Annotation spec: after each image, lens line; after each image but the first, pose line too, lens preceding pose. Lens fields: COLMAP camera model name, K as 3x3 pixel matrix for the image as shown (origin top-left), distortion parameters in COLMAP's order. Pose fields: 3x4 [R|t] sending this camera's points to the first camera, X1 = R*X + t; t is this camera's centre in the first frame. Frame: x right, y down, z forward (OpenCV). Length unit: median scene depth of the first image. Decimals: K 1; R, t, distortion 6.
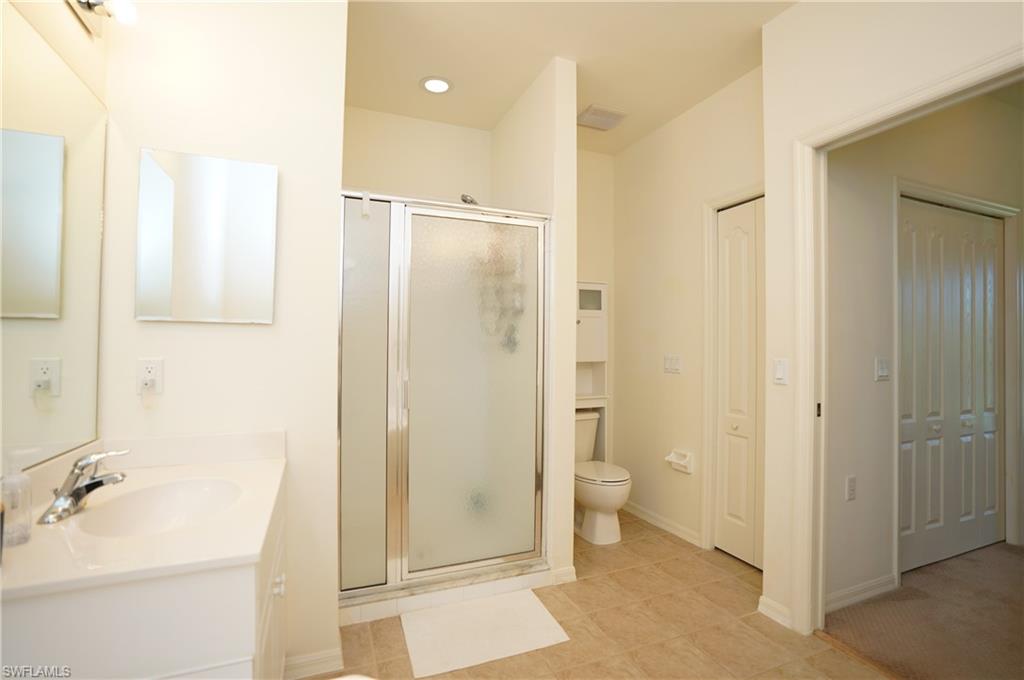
lens RADIAL K [[476.0, 0, 512.0], [0, 476.0, 340.0], [0, 0, 1]] dist [-0.070947, 0.031303]
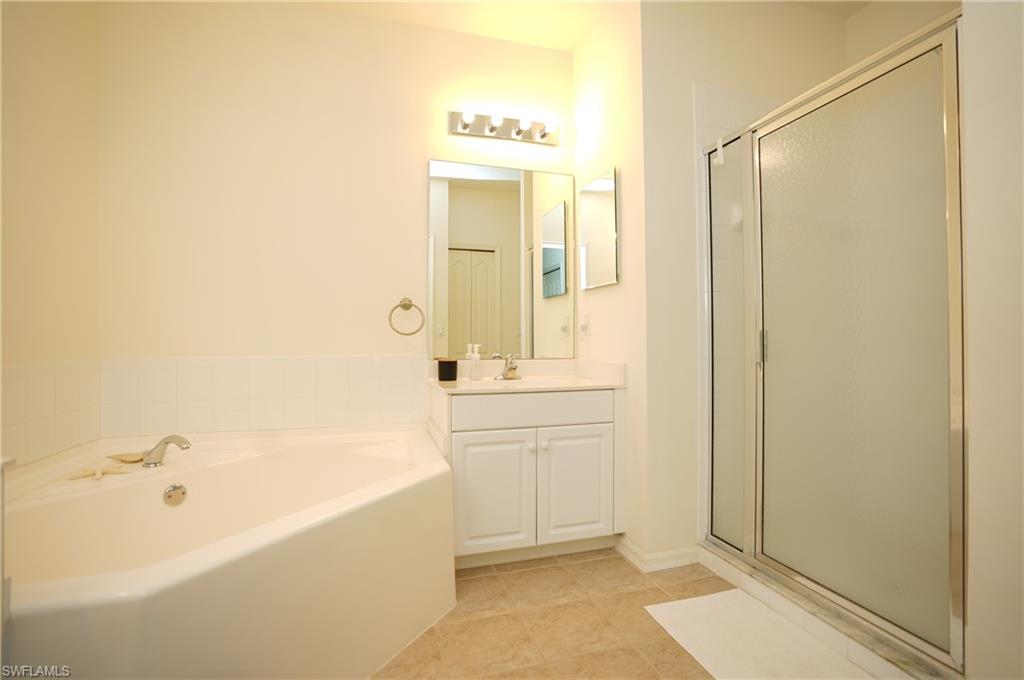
lens RADIAL K [[476.0, 0, 512.0], [0, 476.0, 340.0], [0, 0, 1]] dist [-0.070947, 0.031303]
pose [[-0.092481, -0.005746, -0.995698, 0.682304], [0.012232, 0.999901, -0.006906, 0.103644], [0.995639, -0.012818, -0.092401, 0.629925]]
